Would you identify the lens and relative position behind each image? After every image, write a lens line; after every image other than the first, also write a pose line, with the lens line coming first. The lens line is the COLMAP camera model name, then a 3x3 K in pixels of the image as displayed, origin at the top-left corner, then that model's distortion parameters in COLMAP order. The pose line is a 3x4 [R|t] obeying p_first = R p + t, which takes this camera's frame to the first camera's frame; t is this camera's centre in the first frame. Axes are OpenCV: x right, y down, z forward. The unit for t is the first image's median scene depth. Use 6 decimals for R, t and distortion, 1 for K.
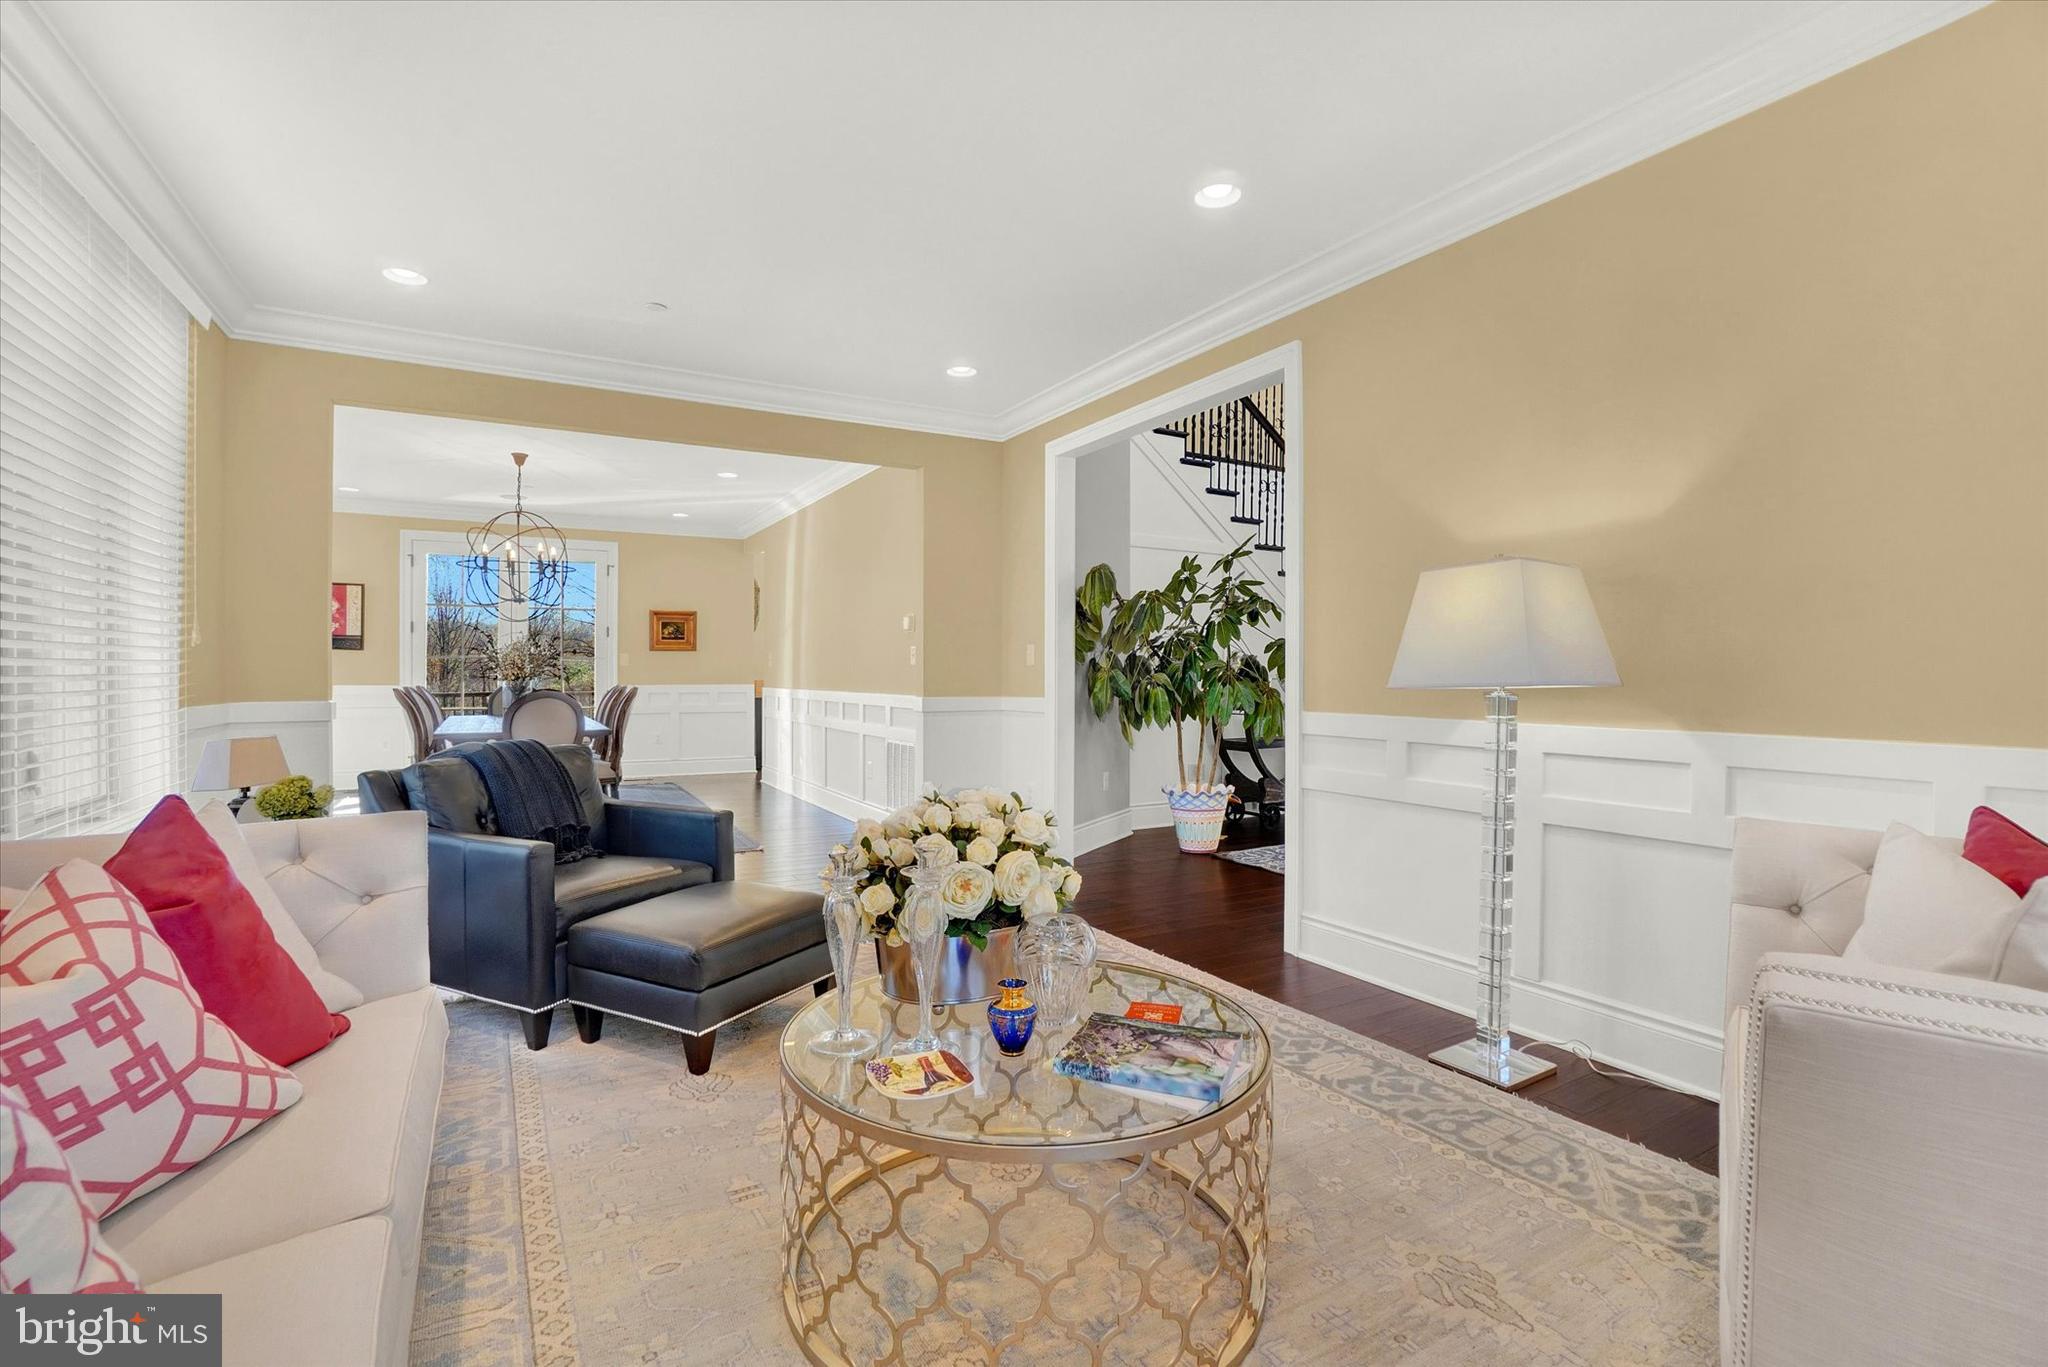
lens RADIAL K [[924.3, 0, 1024.0], [0, 924.3, 683.5], [0, 0, 1]] dist [-0.000856, 0.000122]
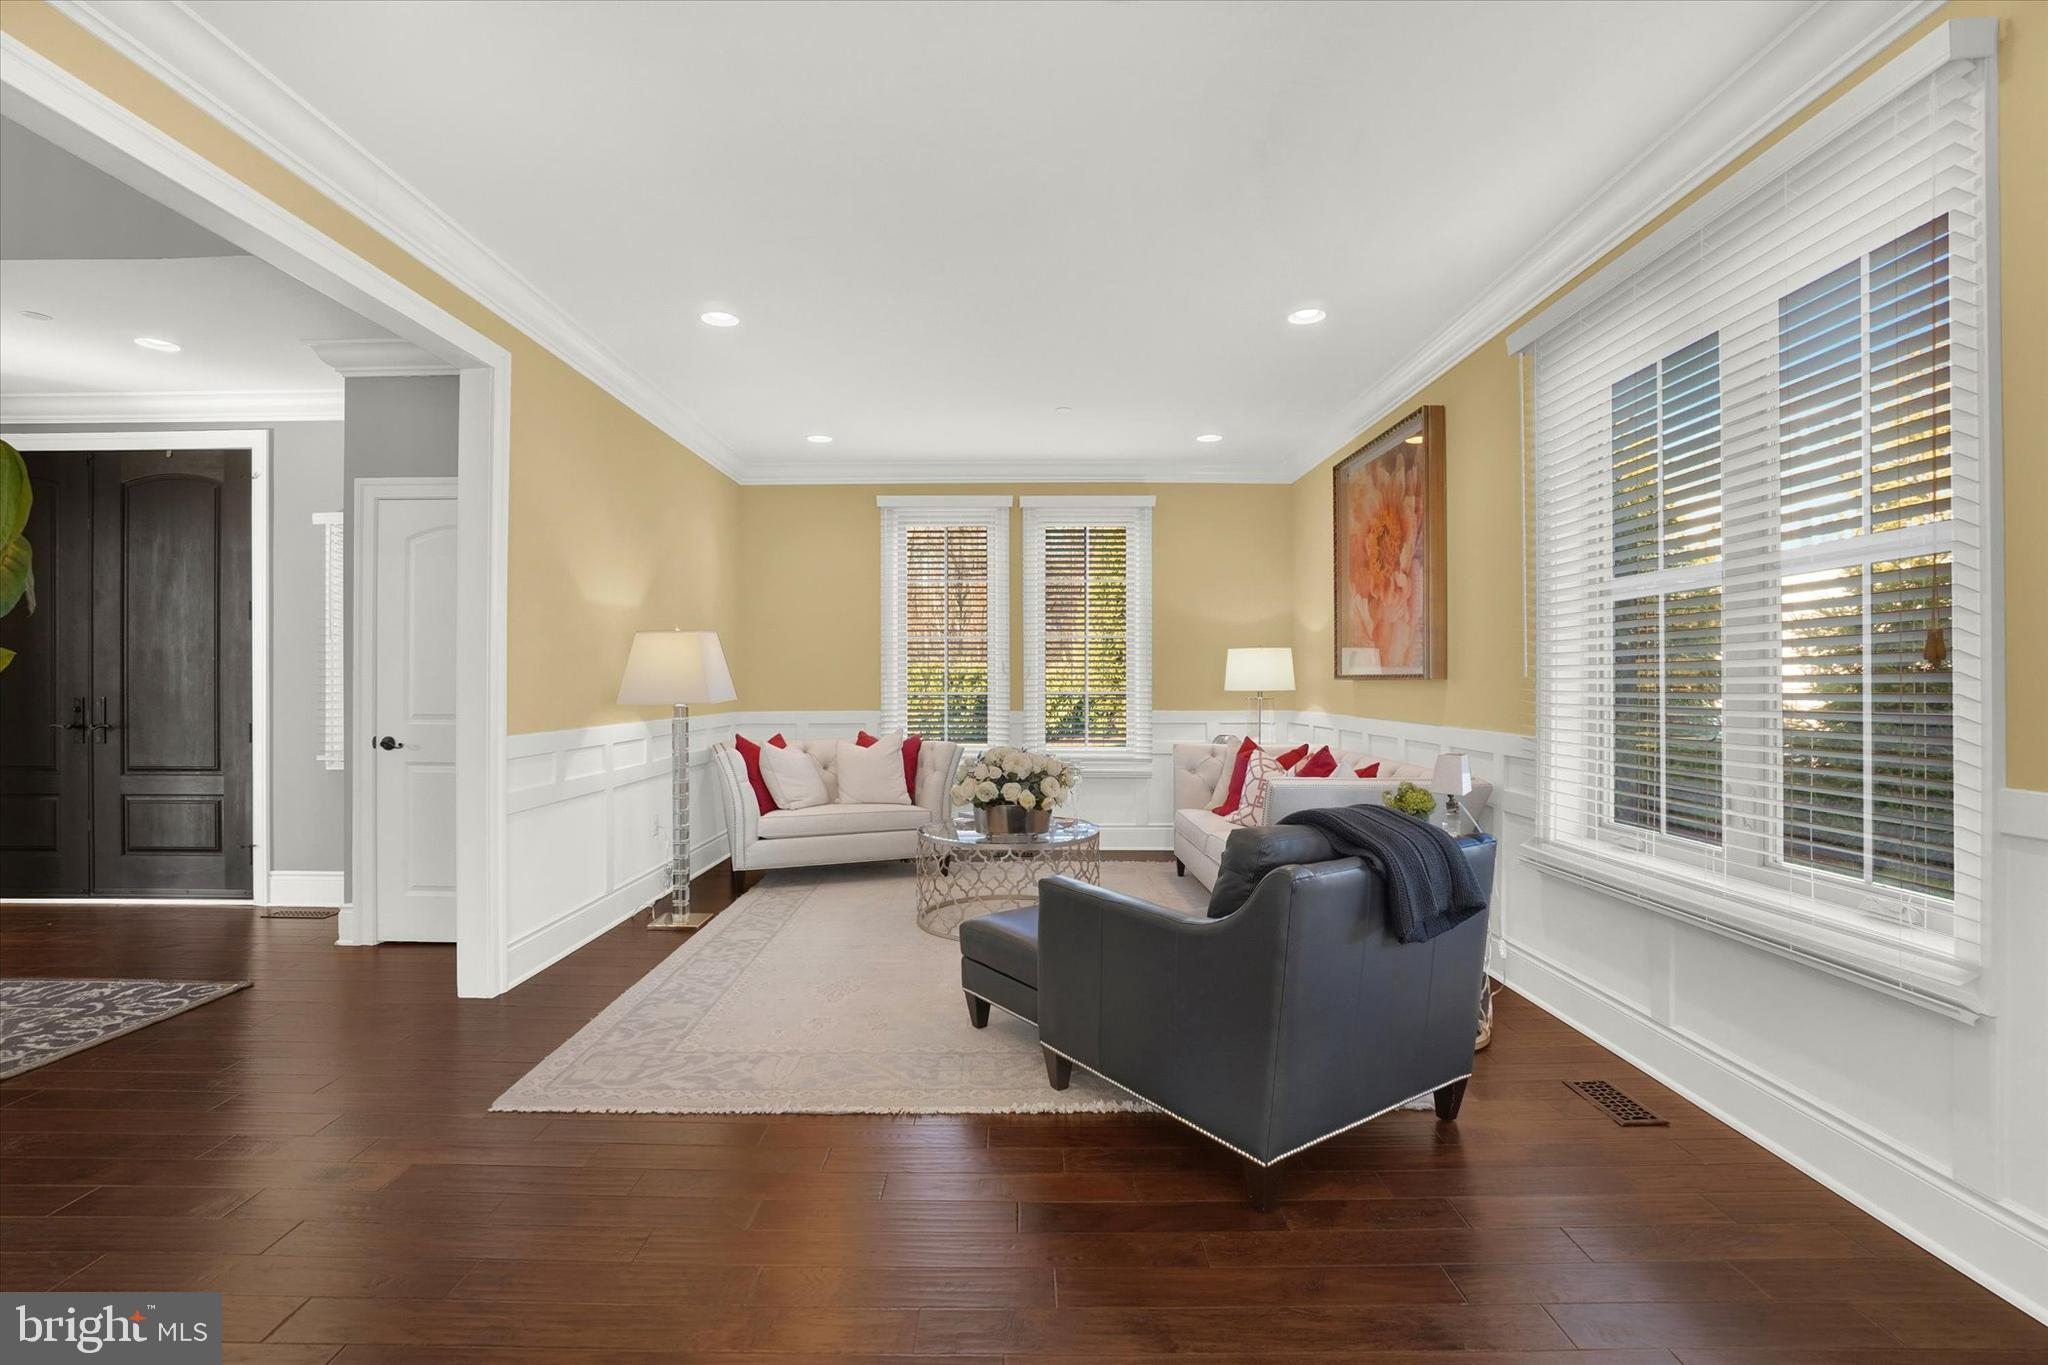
lens RADIAL K [[988.2, 0, 1024.0], [0, 988.2, 682.5], [0, 0, 1]] dist [-0.000611, -0.000008]
pose [[-0.872388, 0.007420, 0.488758, -0.703487], [0.008938, 0.999960, 0.000772, -0.009534], [-0.488733, 0.005042, -0.872419, 1.927681]]
